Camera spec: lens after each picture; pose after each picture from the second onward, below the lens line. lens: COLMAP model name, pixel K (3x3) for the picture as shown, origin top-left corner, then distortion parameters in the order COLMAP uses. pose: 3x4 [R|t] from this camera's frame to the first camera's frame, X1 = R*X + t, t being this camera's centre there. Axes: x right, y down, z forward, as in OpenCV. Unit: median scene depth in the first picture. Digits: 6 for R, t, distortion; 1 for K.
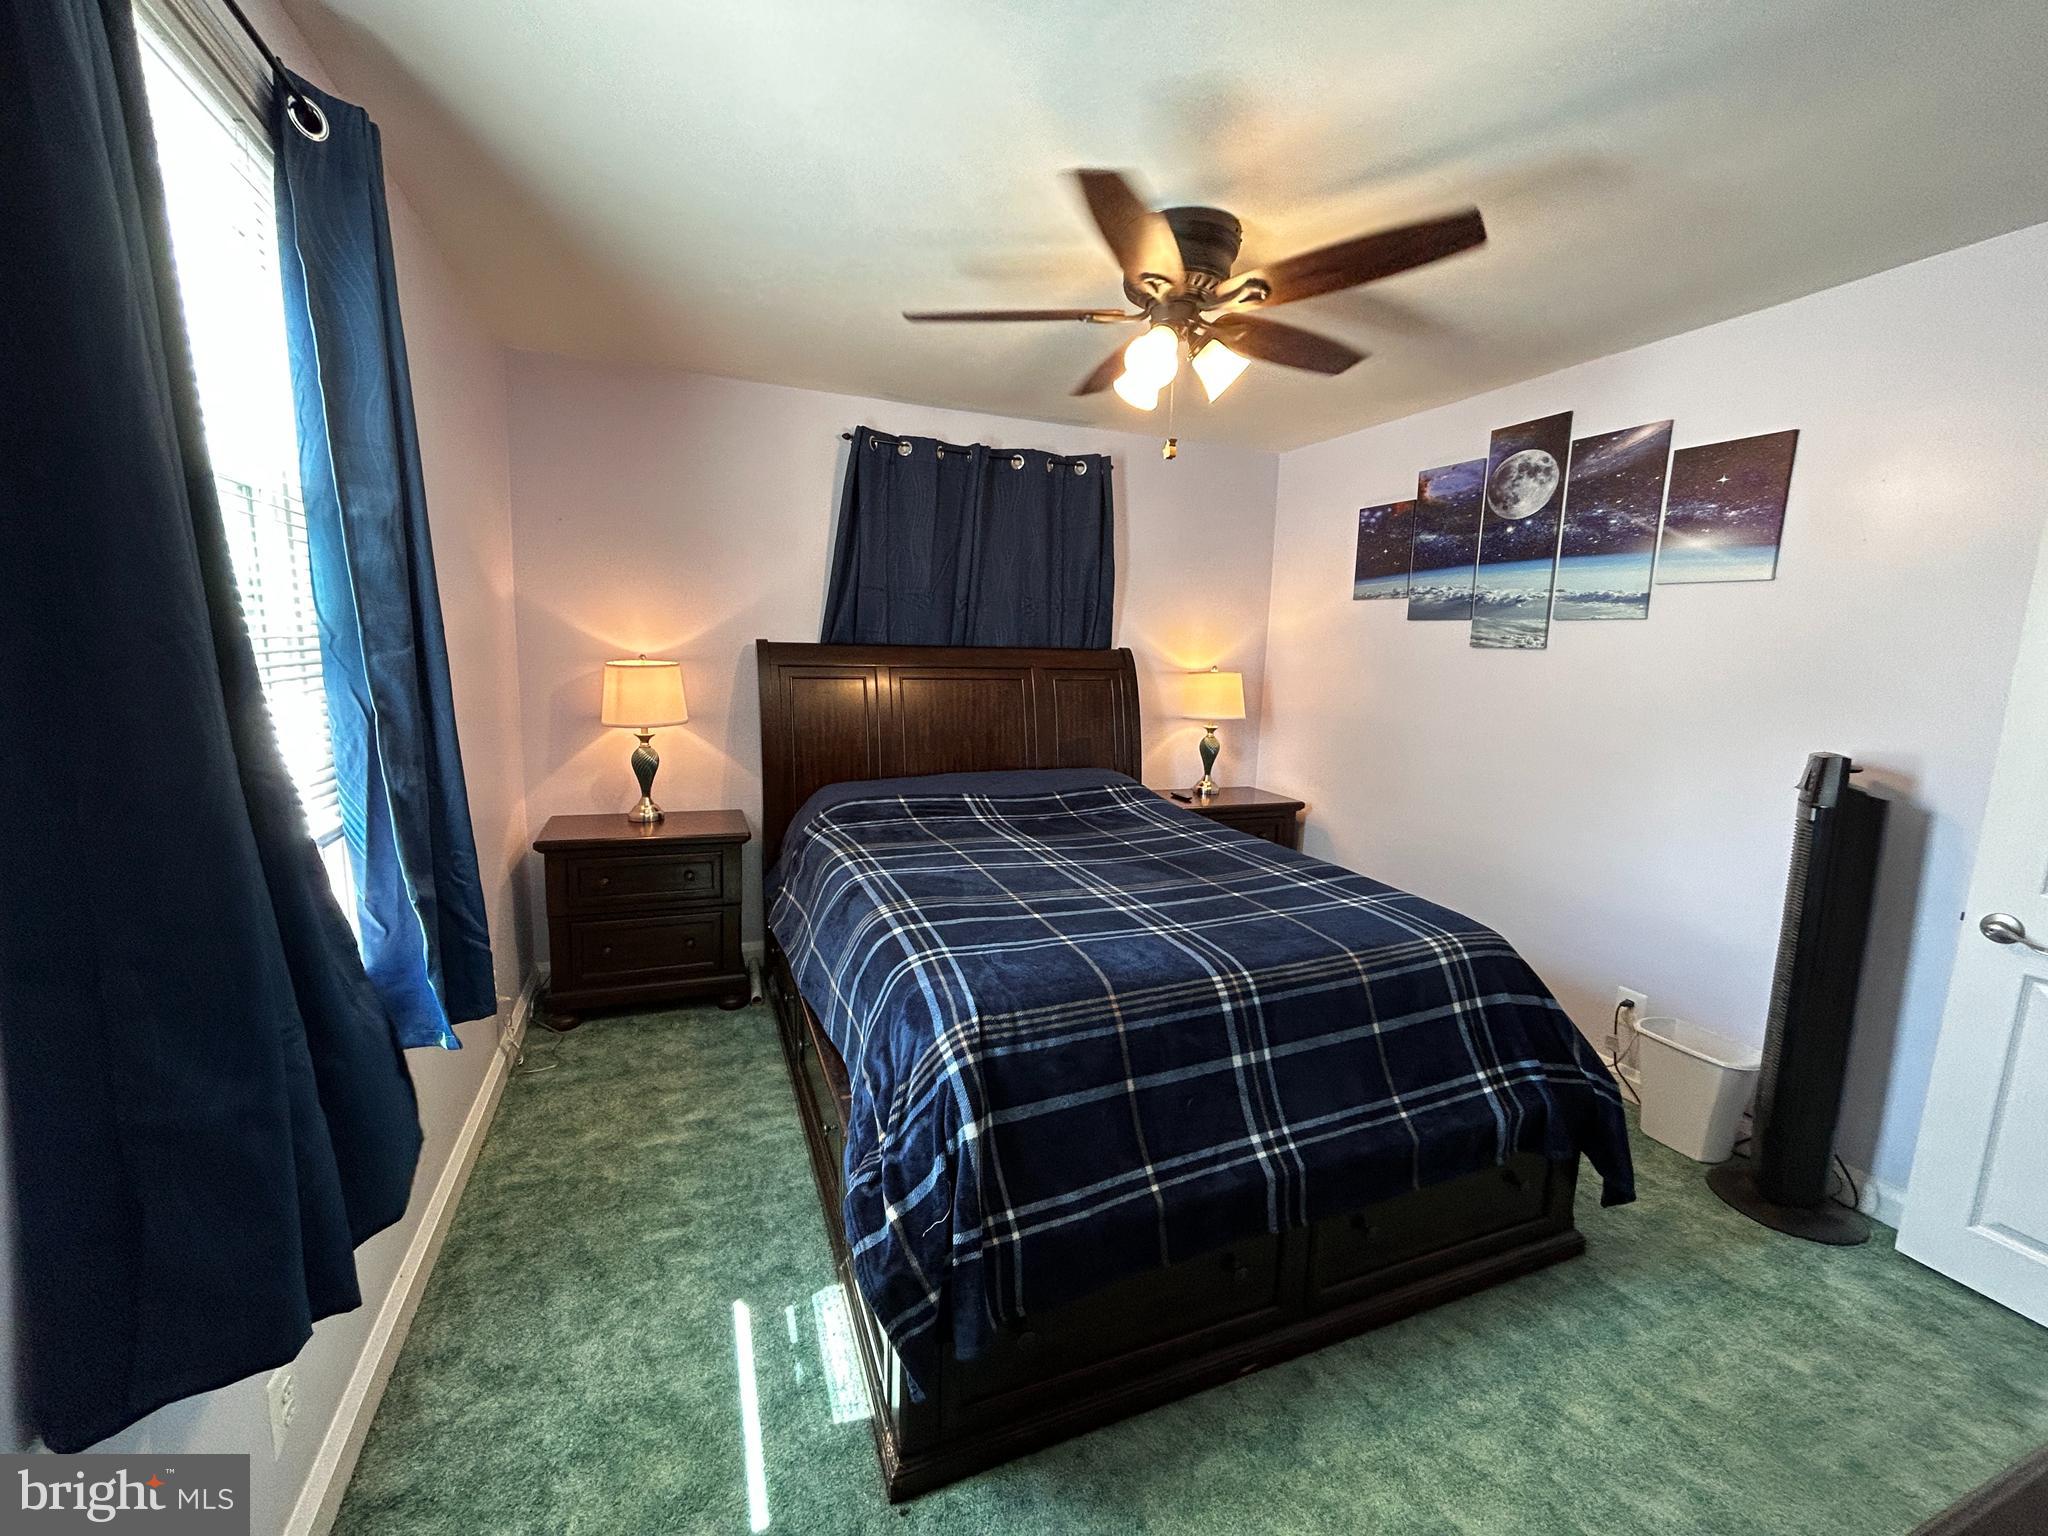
lens RADIAL K [[822.7, 0, 1010.7], [0, 822.7, 773.6], [0, 0, 1]] dist [-0.000178, 0.000447]
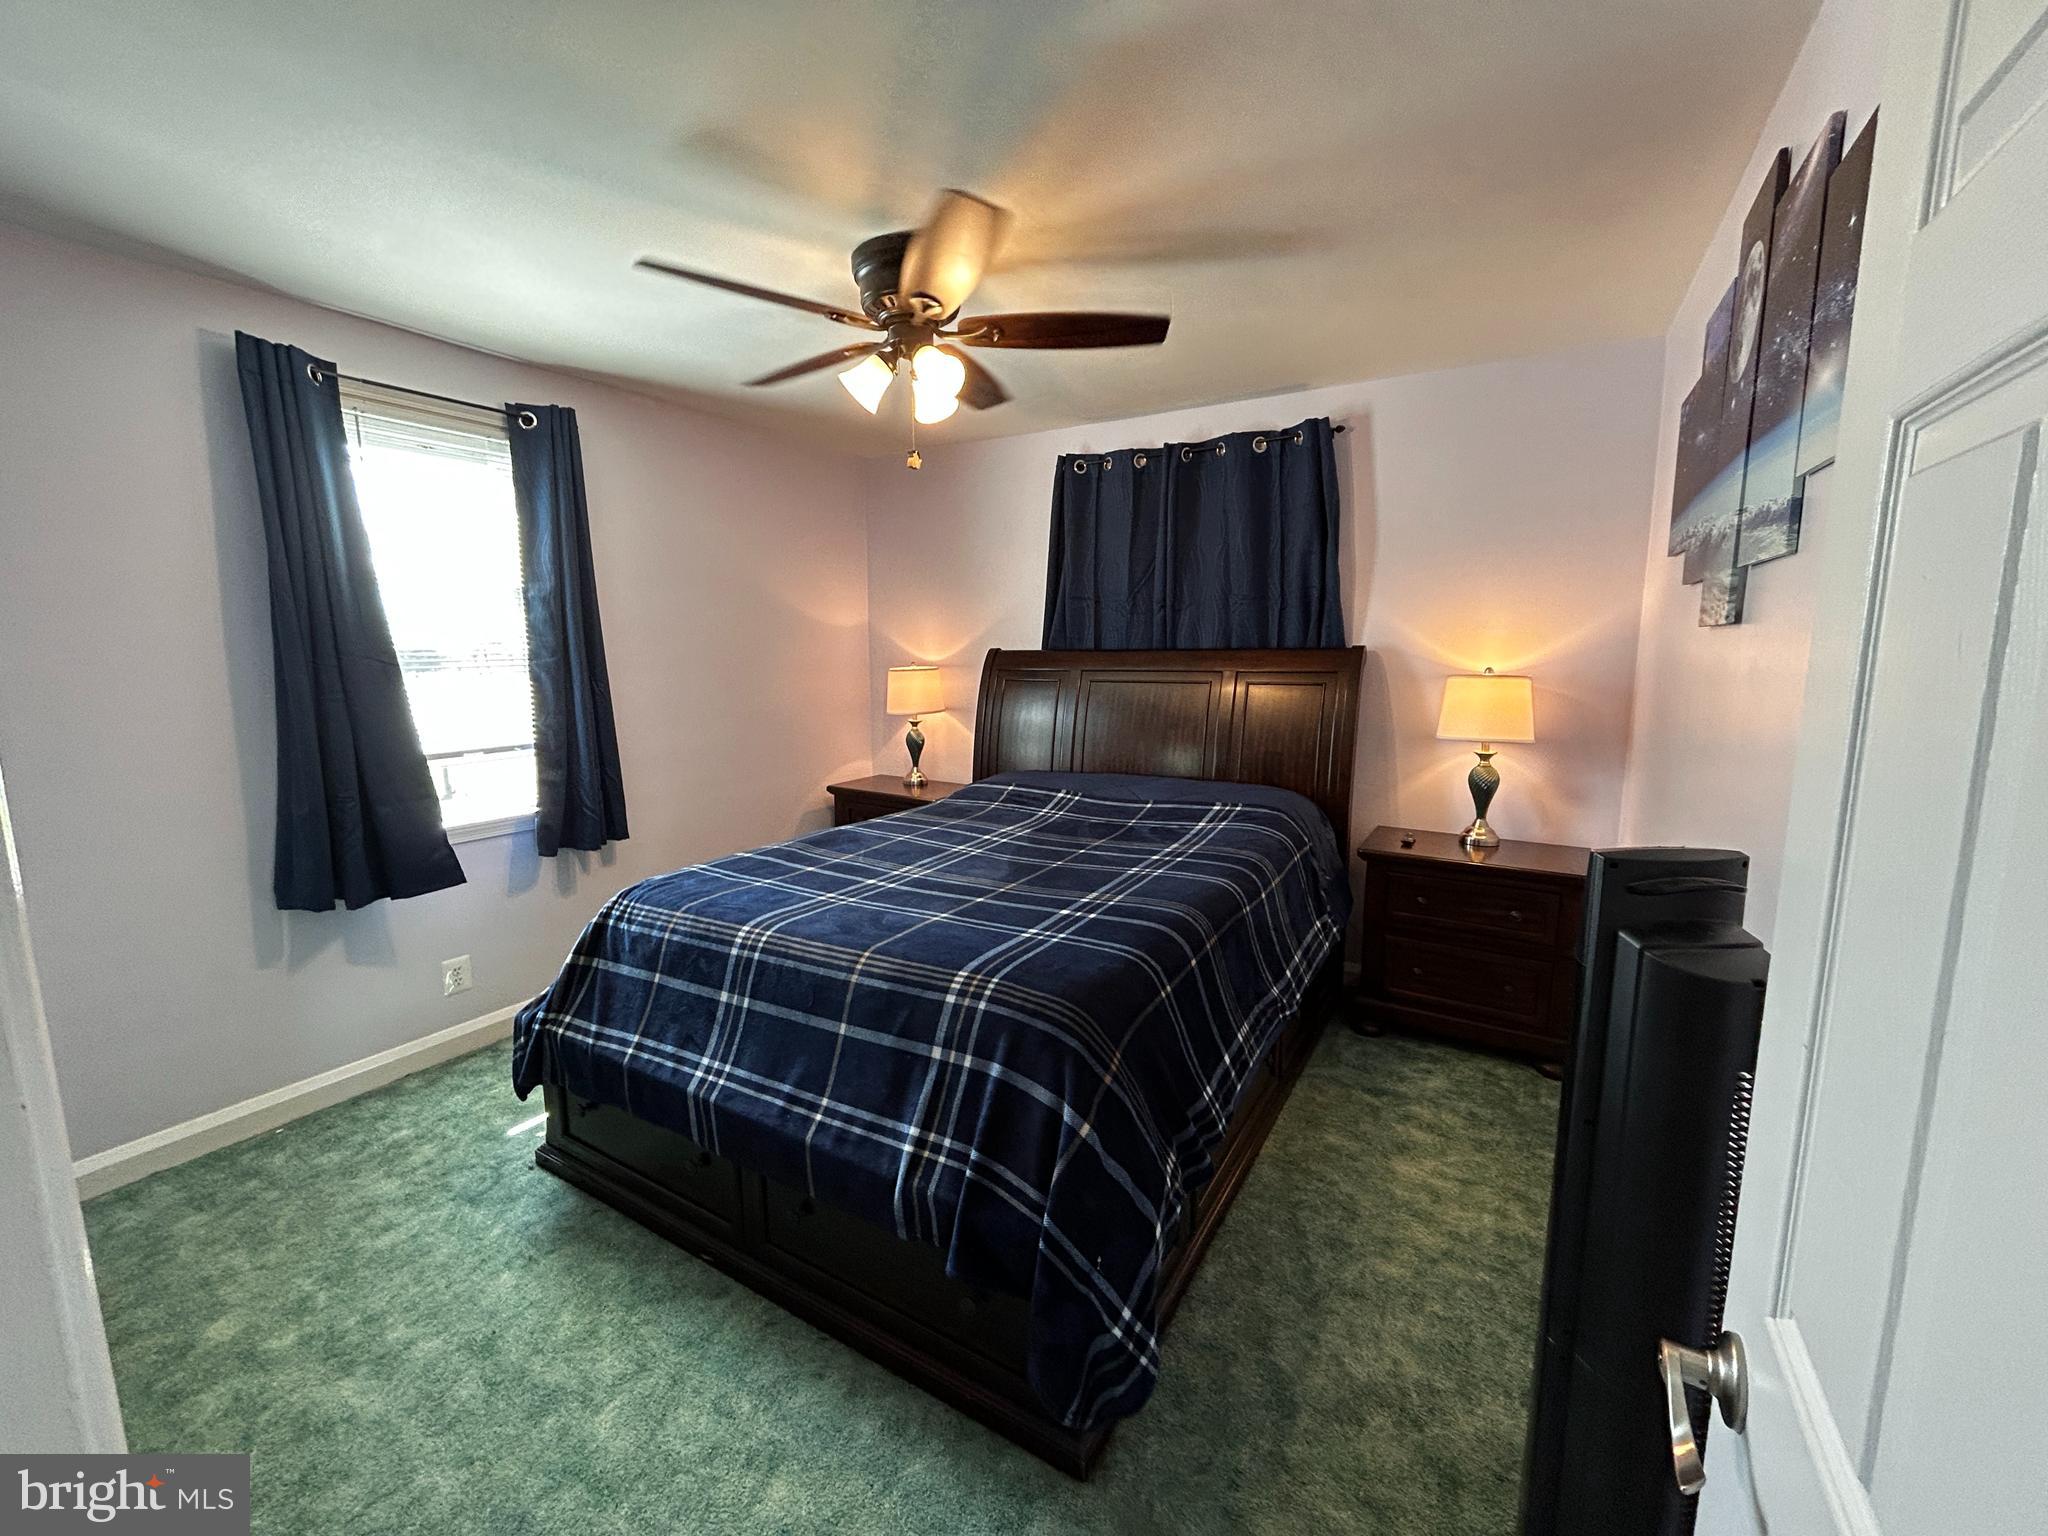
lens RADIAL K [[822.7, 0, 1009.0], [0, 822.7, 775.2], [0, 0, 1]] dist [-0.000178, 0.000447]
pose [[0.600326, 0.095488, -0.794035, 1.108570], [-0.105285, 0.993642, 0.039892, -0.042638], [0.792795, 0.059652, 0.606562, 0.460386]]
